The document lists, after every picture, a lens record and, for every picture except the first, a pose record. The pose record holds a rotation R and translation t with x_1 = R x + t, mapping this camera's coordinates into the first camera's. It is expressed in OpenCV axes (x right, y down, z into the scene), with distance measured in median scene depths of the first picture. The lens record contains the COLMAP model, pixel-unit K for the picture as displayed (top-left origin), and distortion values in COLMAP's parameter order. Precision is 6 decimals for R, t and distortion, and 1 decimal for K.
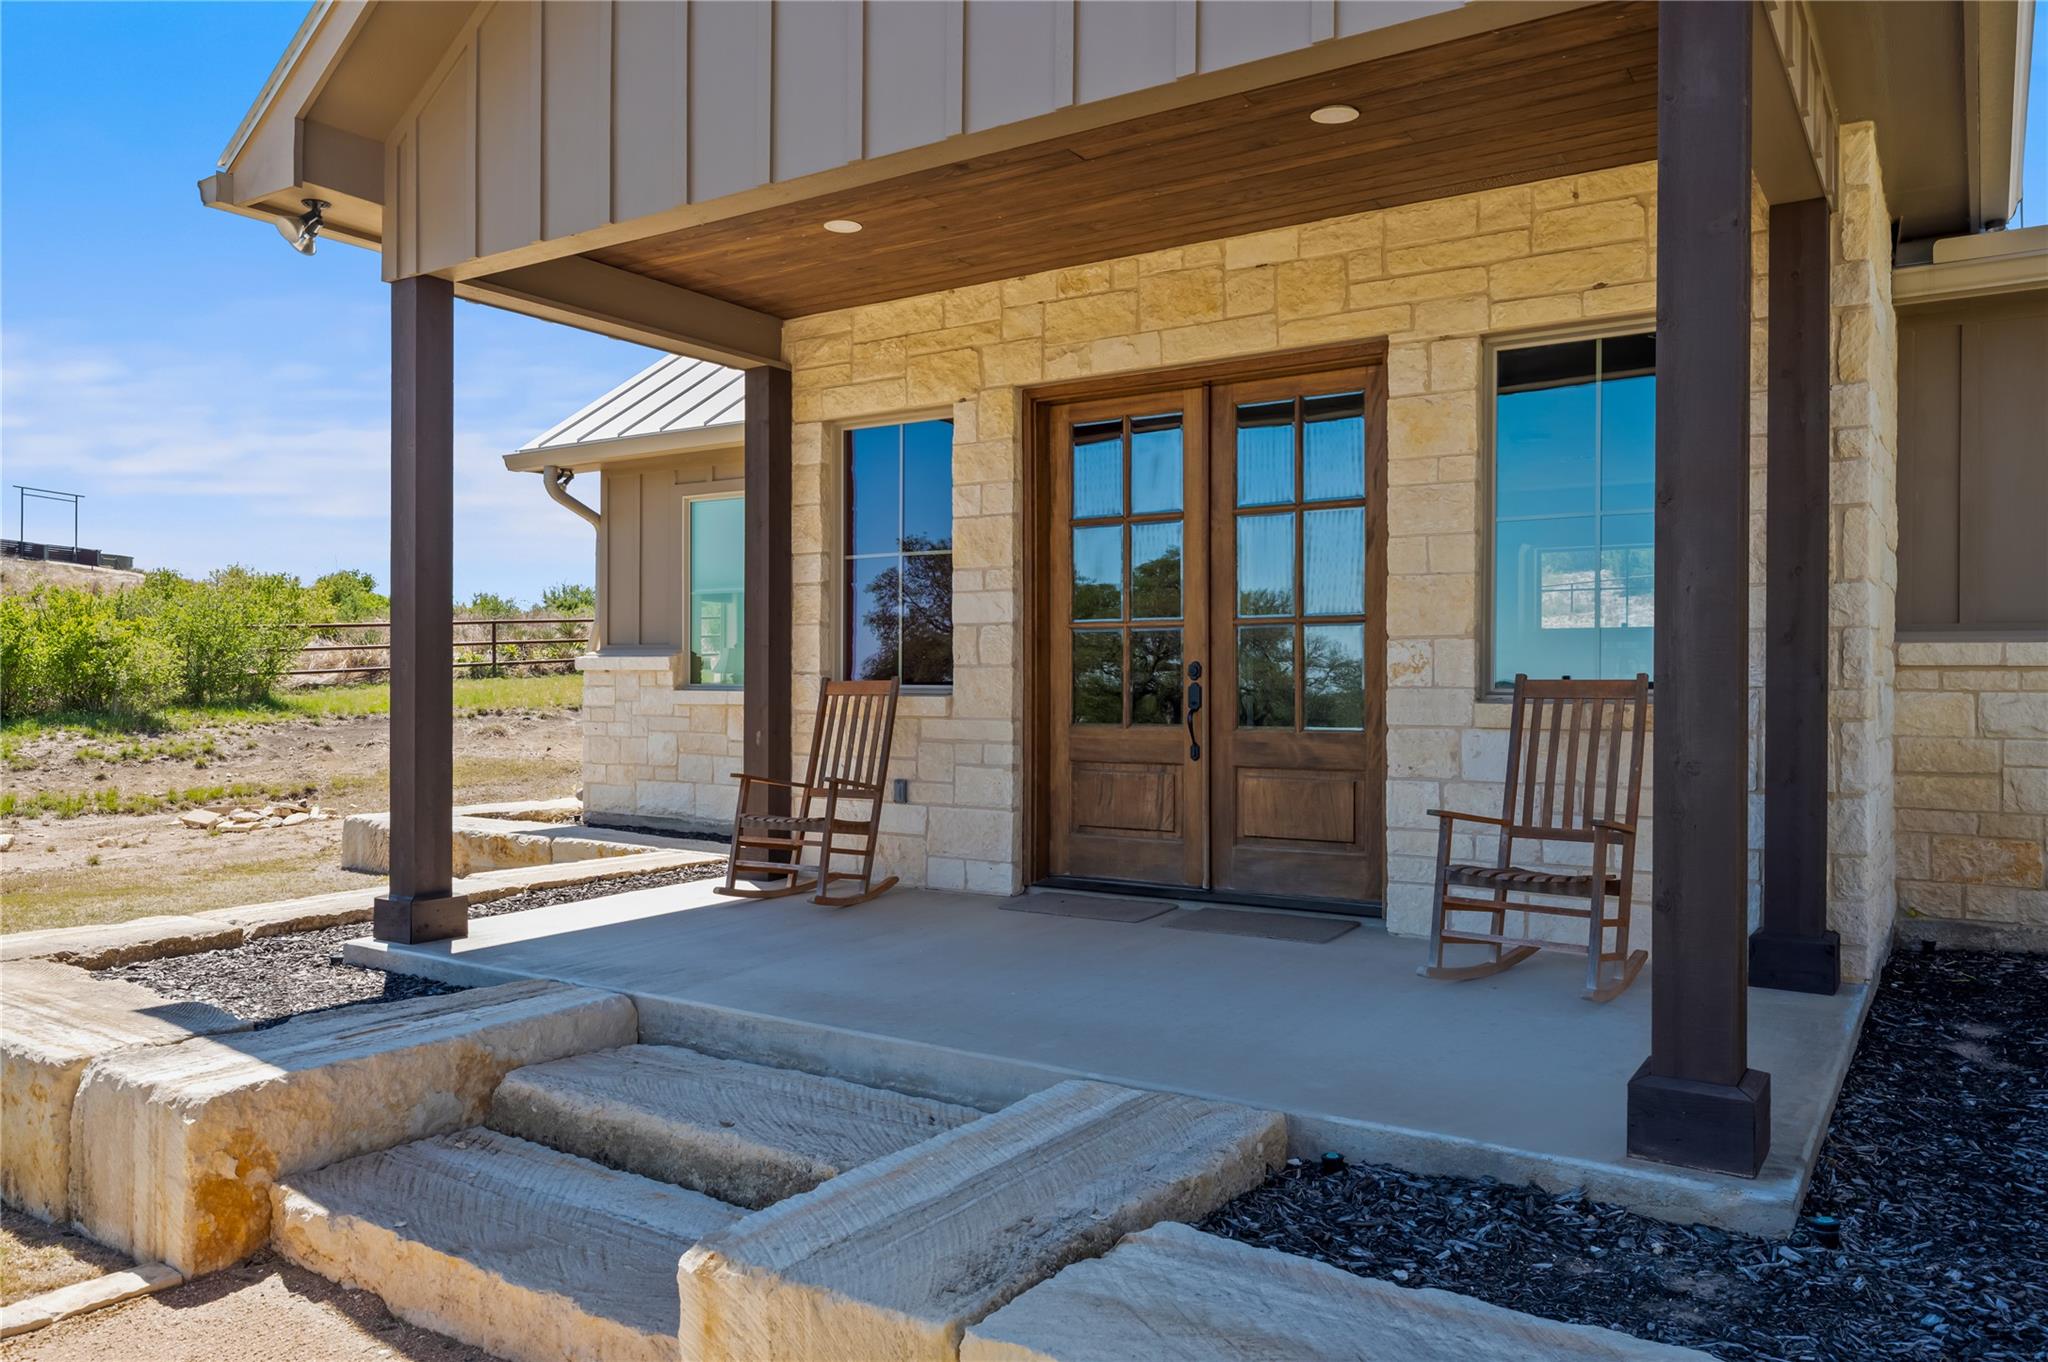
lens RADIAL K [[1430.6, 0, 1022.1], [0, 1430.6, 682.5], [0, 0, 1]] dist [0.000027, -0.000094]
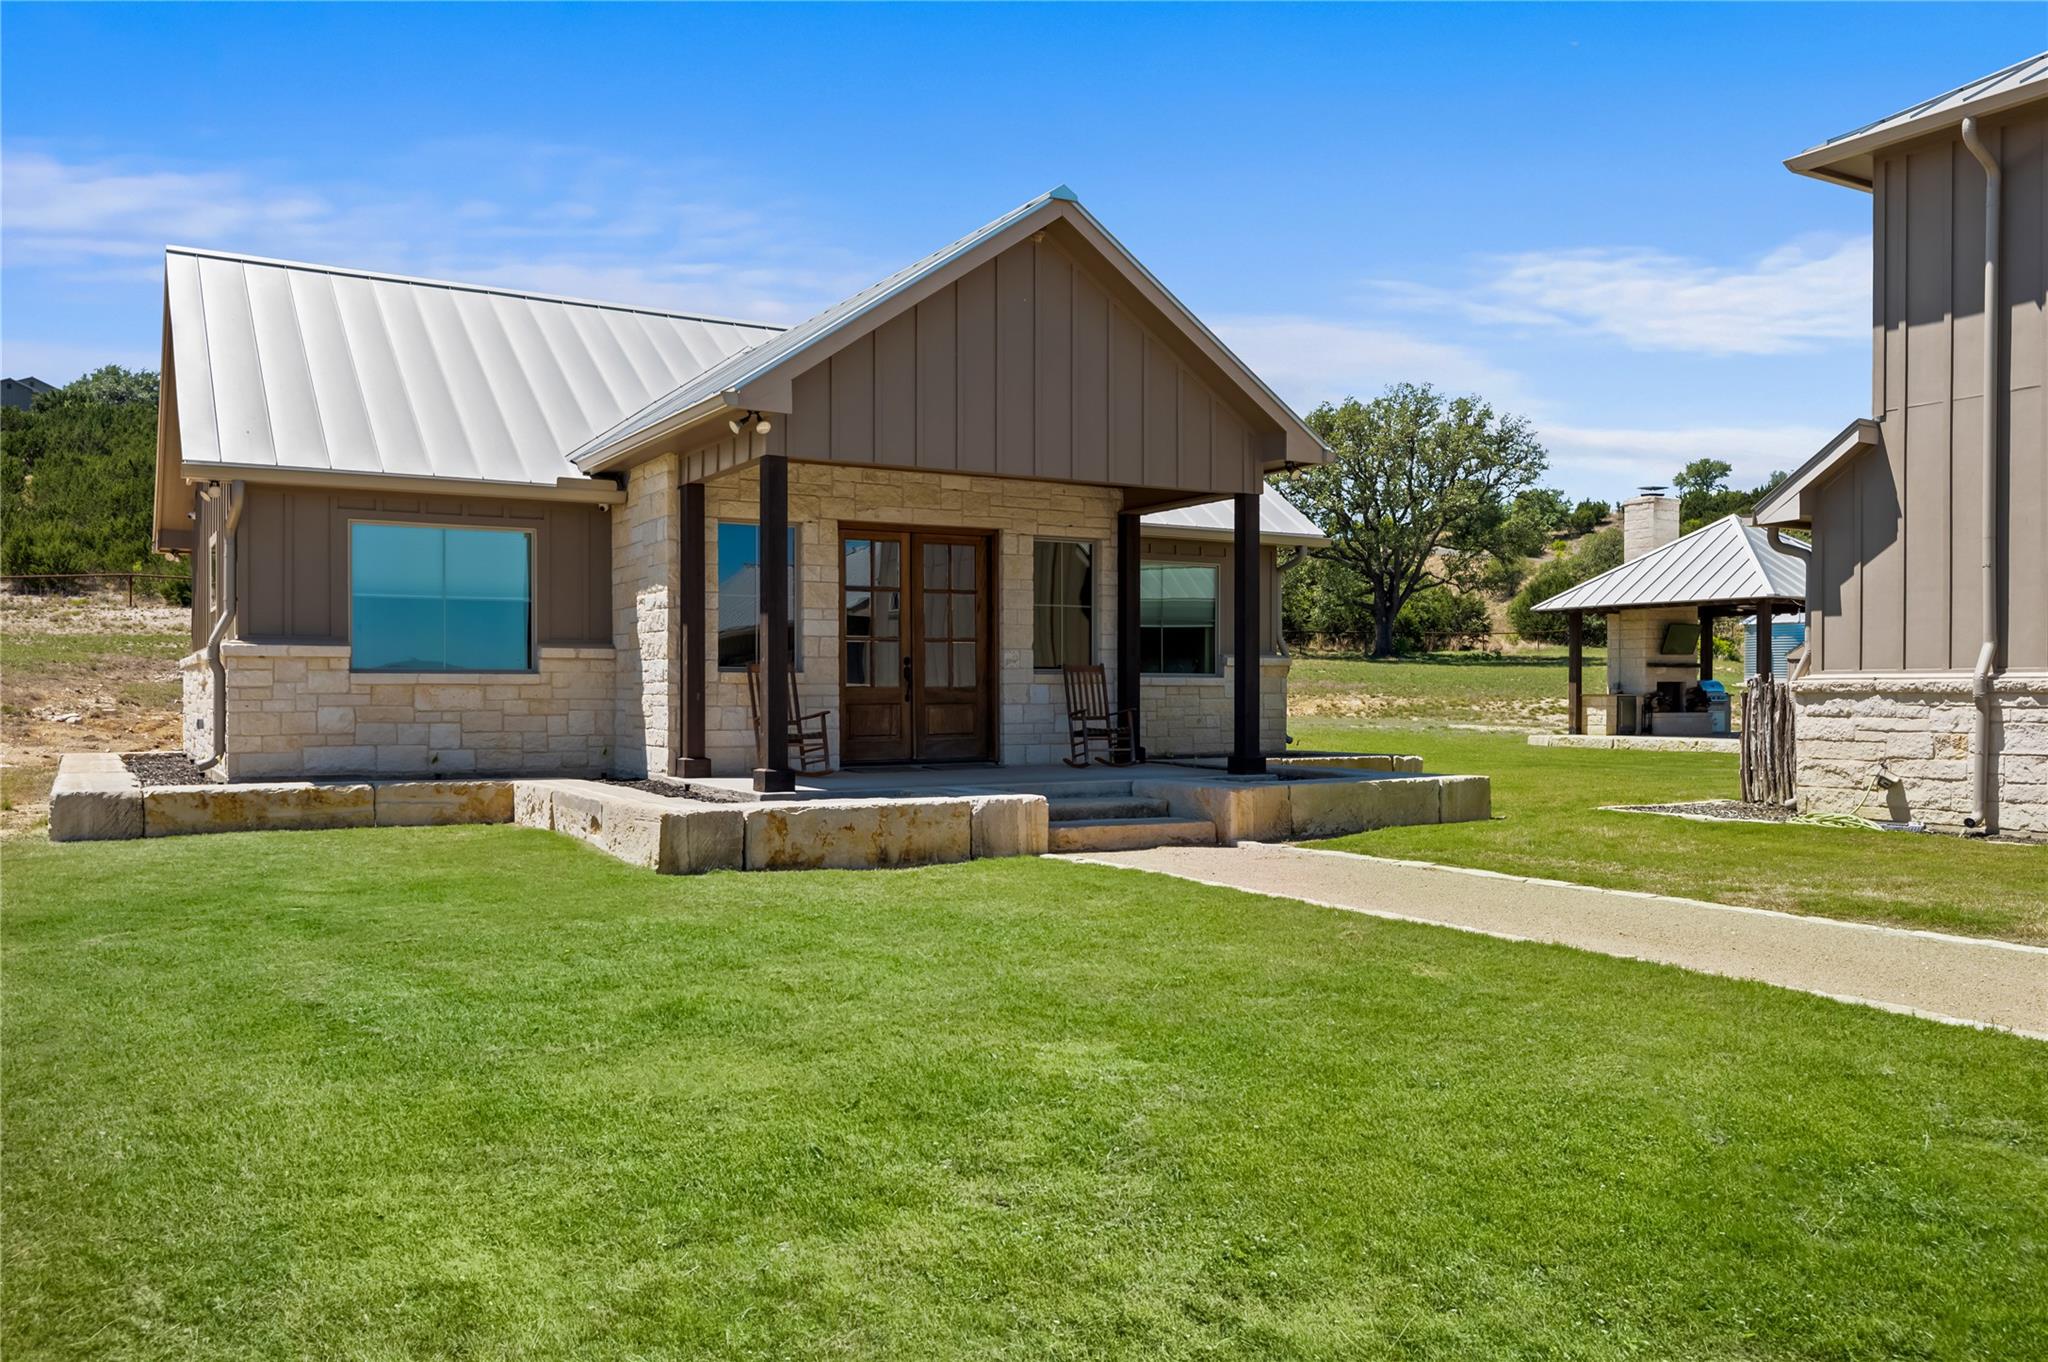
lens RADIAL K [[1470.9, 0, 1023.9], [0, 1470.9, 685.4], [0, 0, 1]] dist [0.000509, 0.000046]
pose [[0.457877, 0.001998, 0.889013, -1.832322], [0.004158, 0.999982, -0.004389, 0.039798], [-0.889006, 0.005706, 0.457860, -0.196477]]
